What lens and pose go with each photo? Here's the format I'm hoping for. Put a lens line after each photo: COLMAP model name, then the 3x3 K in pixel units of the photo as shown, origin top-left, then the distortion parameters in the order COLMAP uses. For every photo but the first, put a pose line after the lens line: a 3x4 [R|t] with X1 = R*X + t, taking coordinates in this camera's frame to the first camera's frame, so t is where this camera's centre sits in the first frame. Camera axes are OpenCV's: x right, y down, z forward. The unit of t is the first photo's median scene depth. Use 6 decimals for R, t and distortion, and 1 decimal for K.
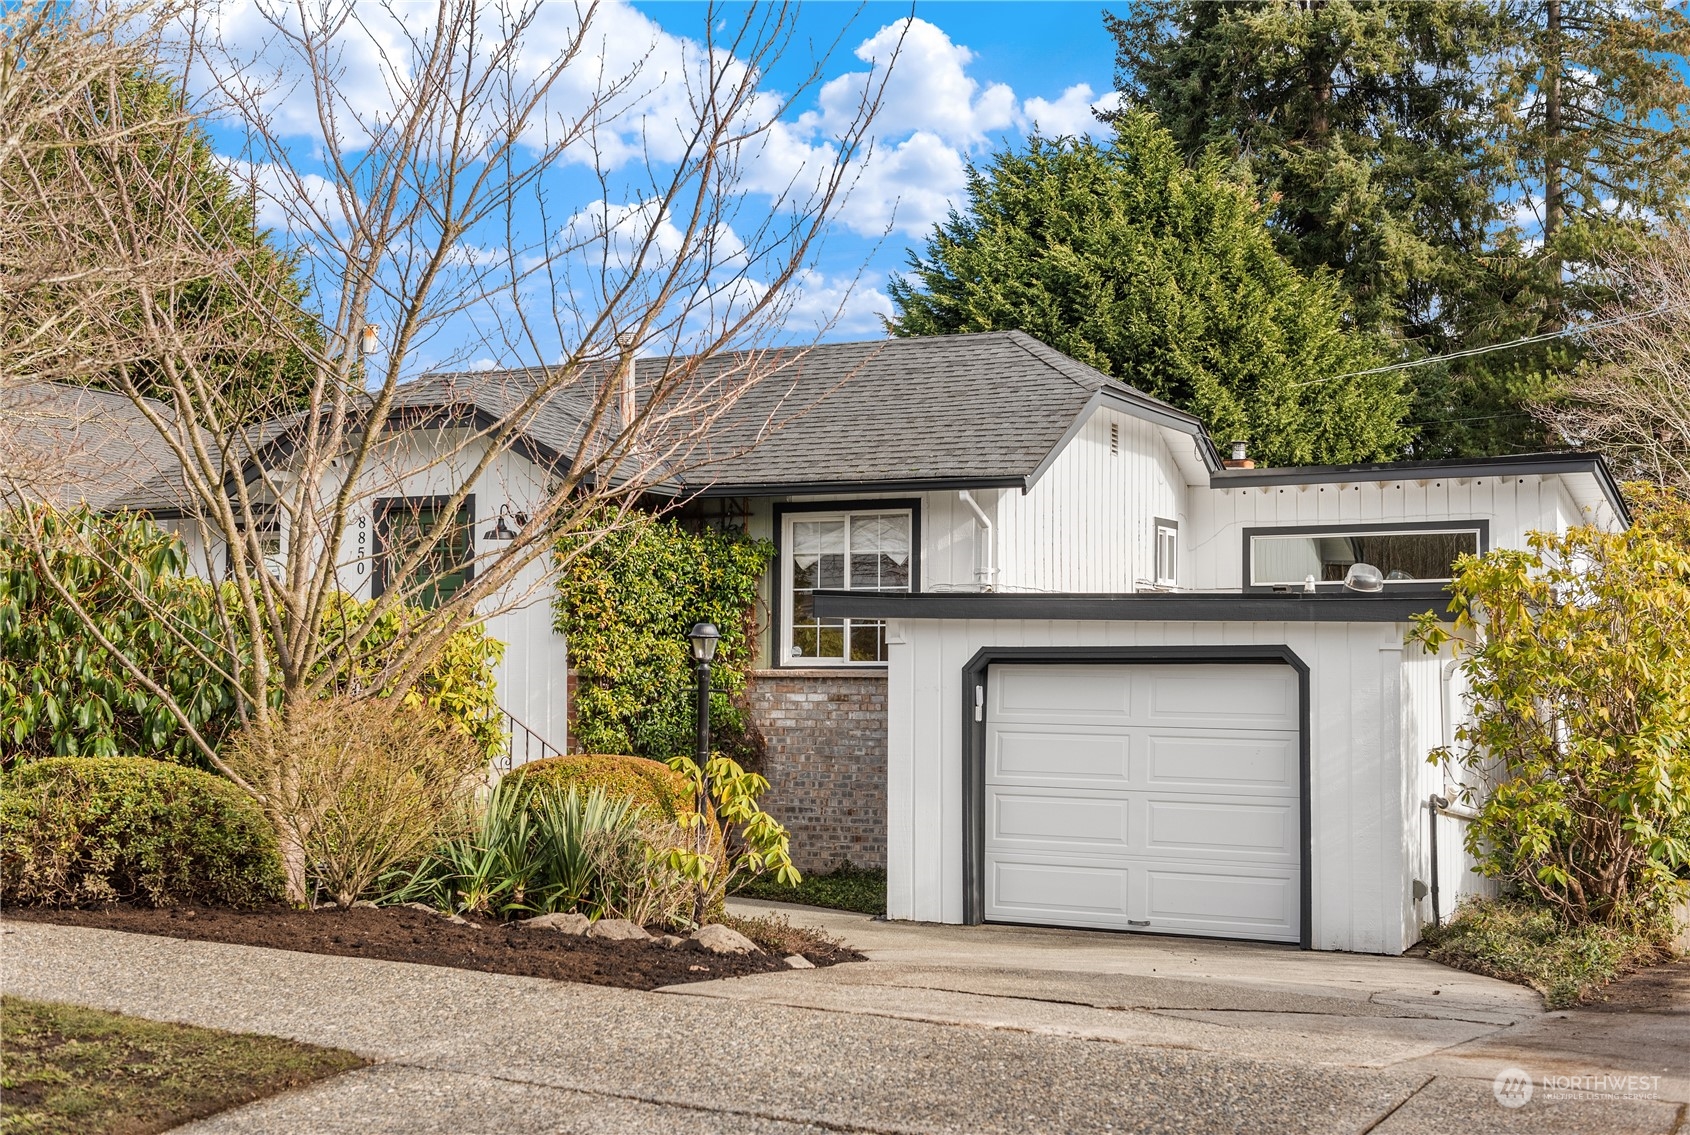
lens RADIAL K [[2148.8, 0, 845.7], [0, 2148.8, 567.7], [0, 0, 1]] dist [-0.004267, 0.000000]
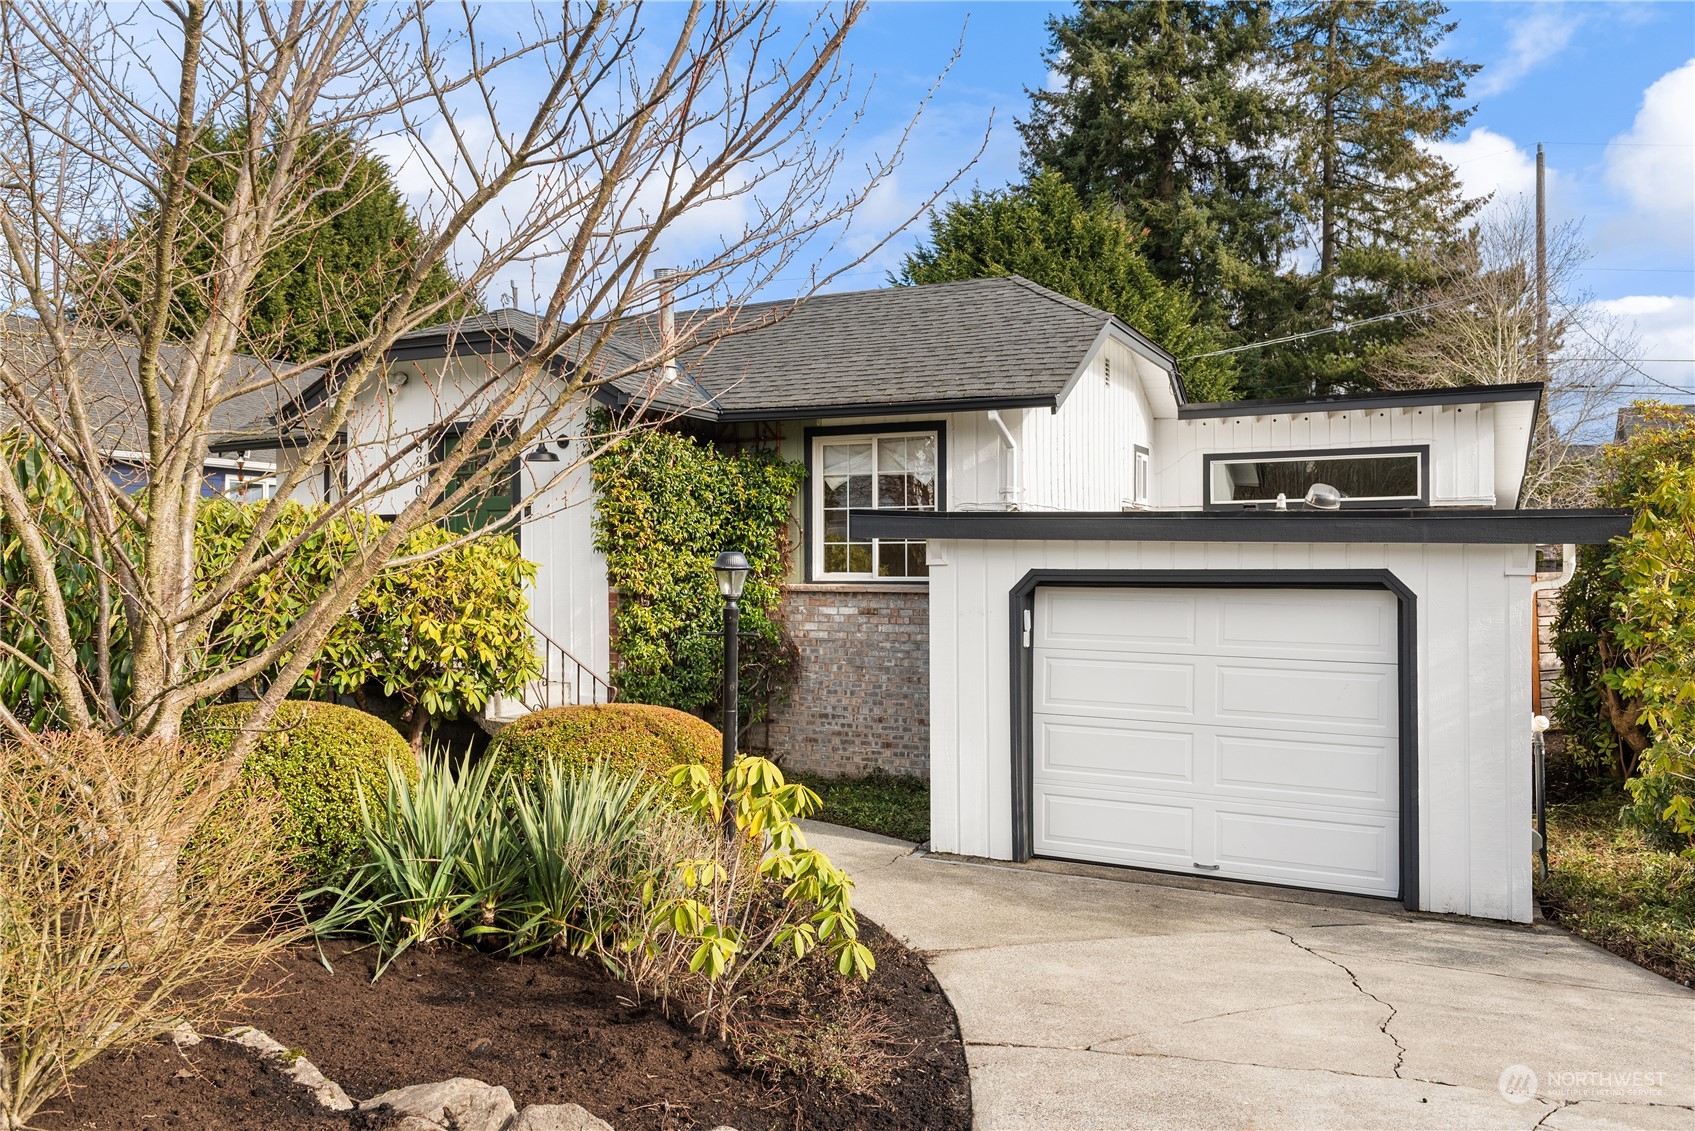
lens RADIAL K [[1285.9, 0, 864.5], [0, 1285.9, 644.2], [0, 0, 1]] dist [-0.002989, 0.004335]
pose [[0.999775, -0.006676, 0.020110, -0.018073], [0.004312, 0.993311, 0.115392, 0.003415], [-0.020745, -0.115280, 0.993116, 0.367964]]
